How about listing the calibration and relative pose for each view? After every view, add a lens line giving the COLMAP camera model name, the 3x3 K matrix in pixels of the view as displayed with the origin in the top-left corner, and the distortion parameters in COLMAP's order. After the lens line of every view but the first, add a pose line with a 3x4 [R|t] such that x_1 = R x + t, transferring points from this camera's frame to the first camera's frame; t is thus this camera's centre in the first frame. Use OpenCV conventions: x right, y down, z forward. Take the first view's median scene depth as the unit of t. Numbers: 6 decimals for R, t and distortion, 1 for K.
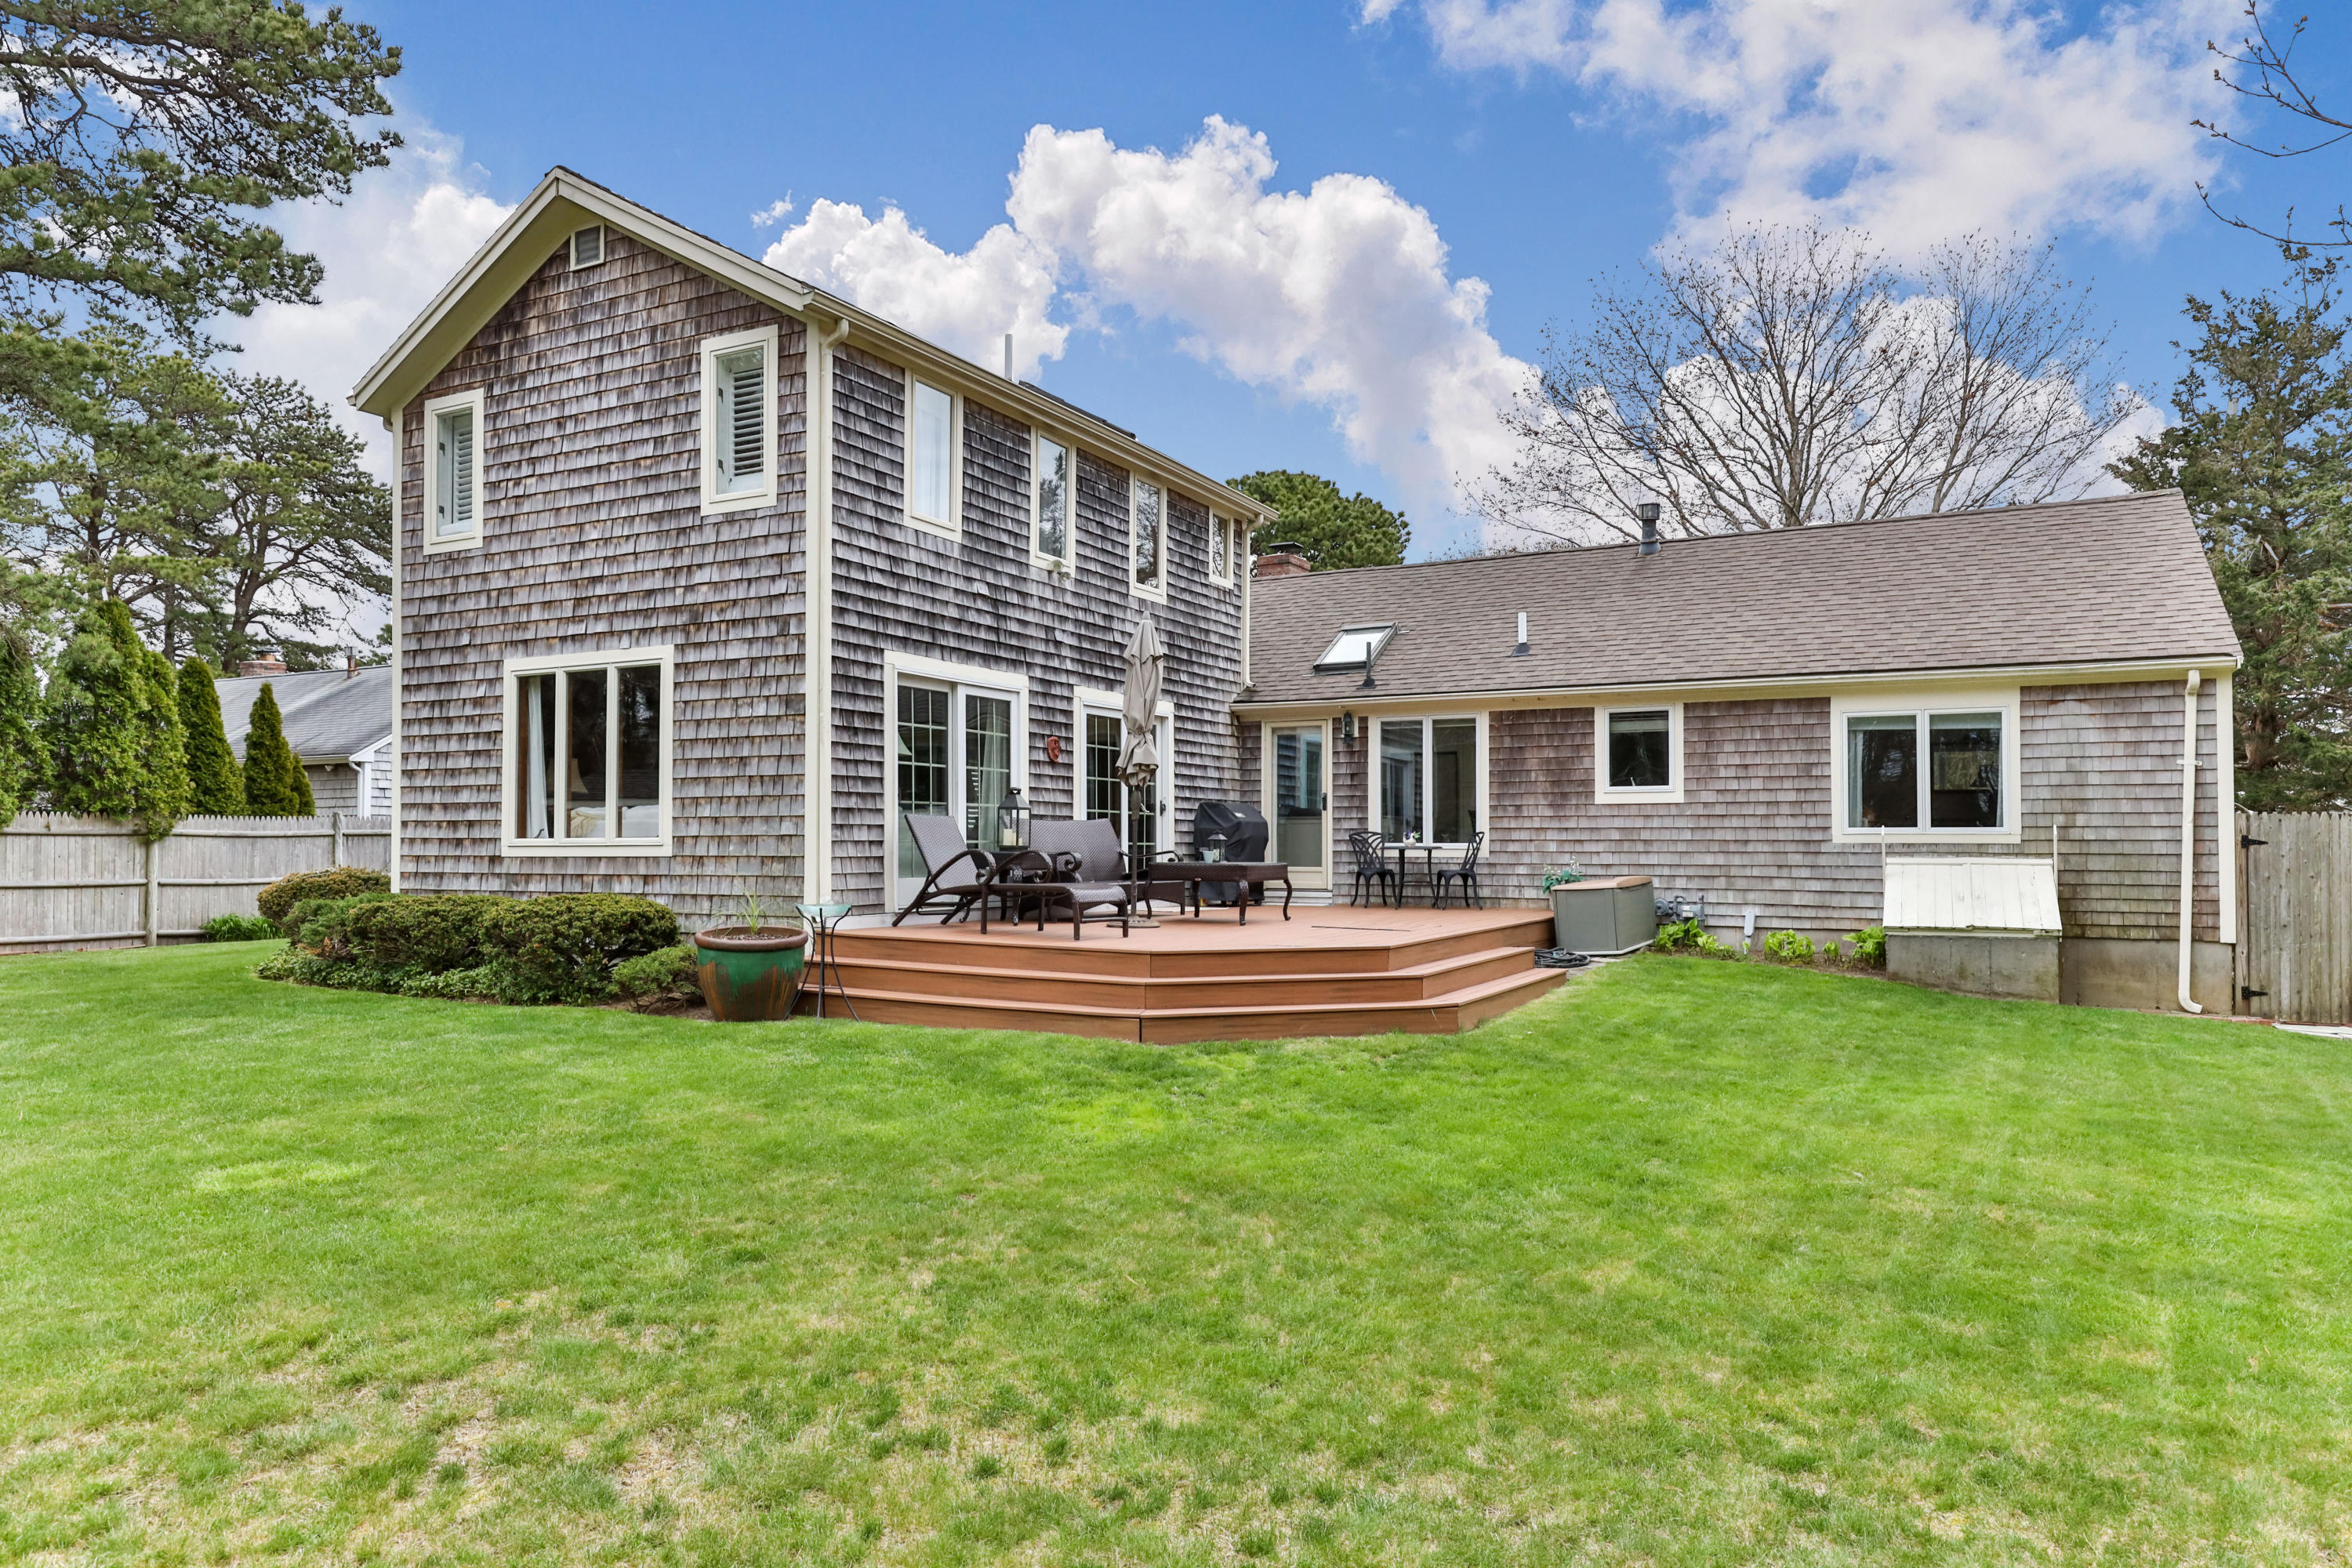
lens RADIAL K [[1452.8, 0, 1176.0], [0, 1452.8, 784.0], [0, 0, 1]] dist [0.014685, -0.003126]
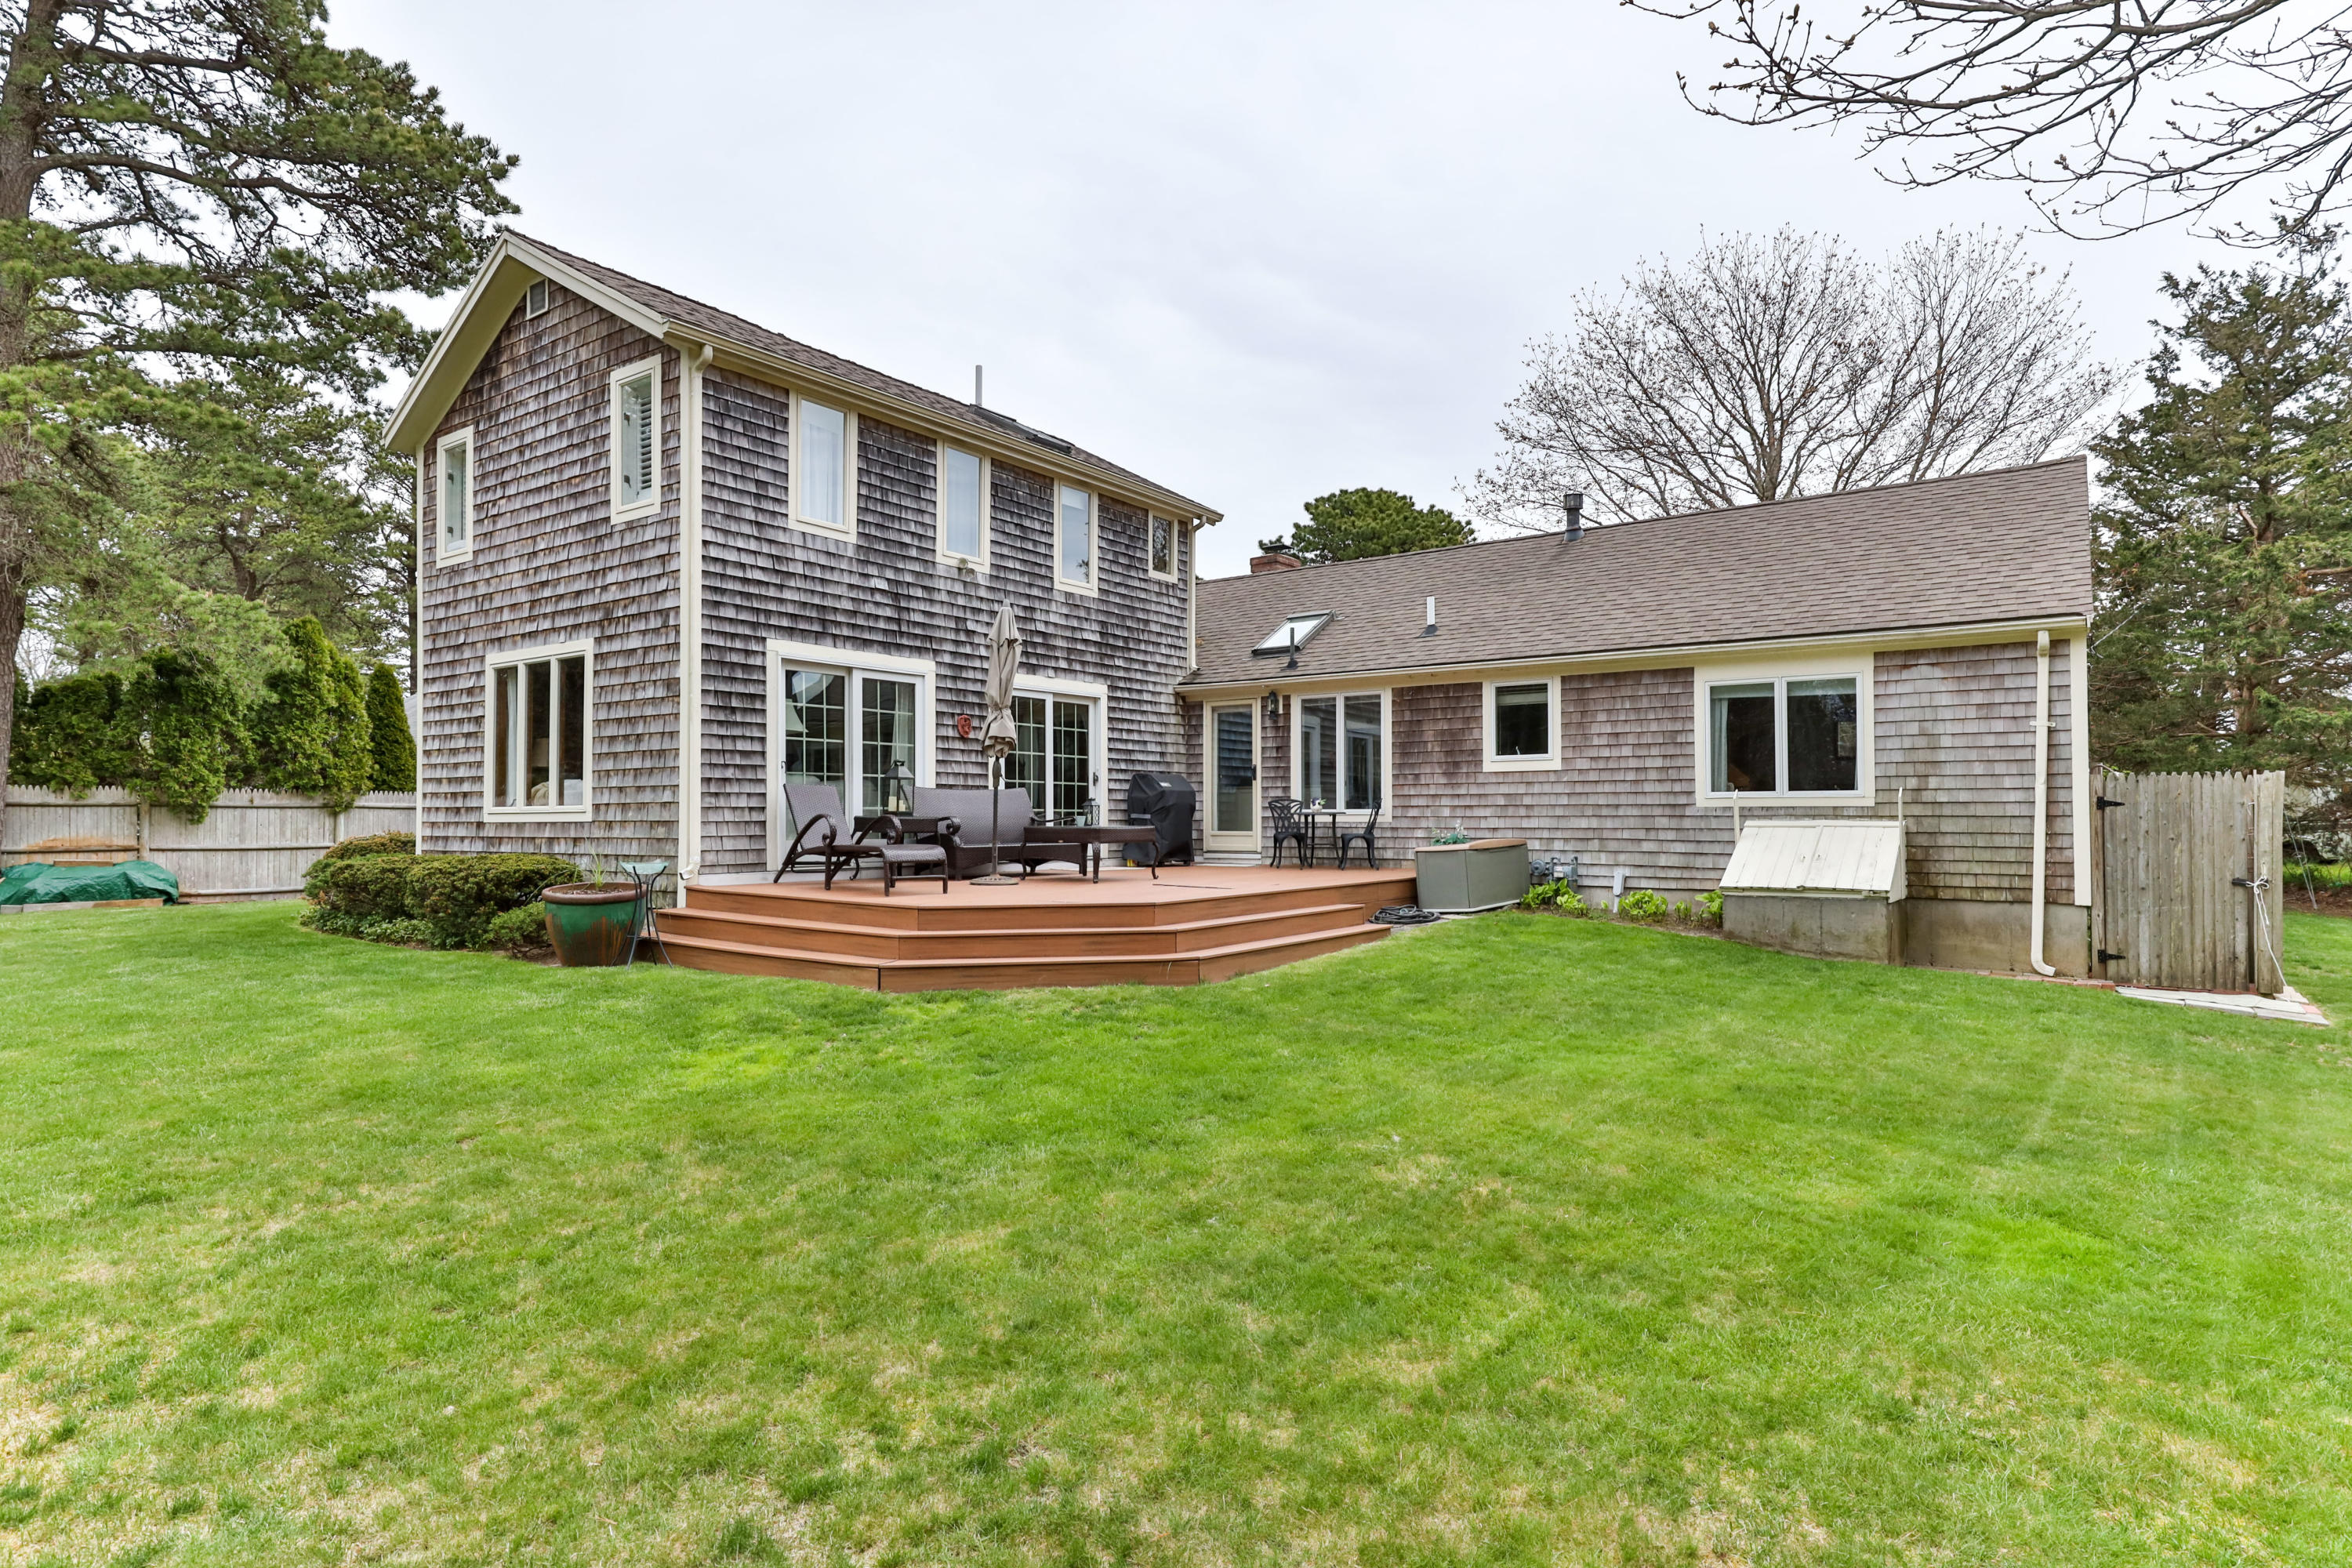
lens RADIAL K [[1221.8, 0, 1189.4], [0, 1221.8, 767.5], [0, 0, 1]] dist [0.019633, 0.000068]
pose [[0.991172, -0.008395, -0.132318, 0.227603], [0.008616, 0.999962, 0.001094, 0.009067], [0.132304, -0.002225, 0.991207, 0.089582]]
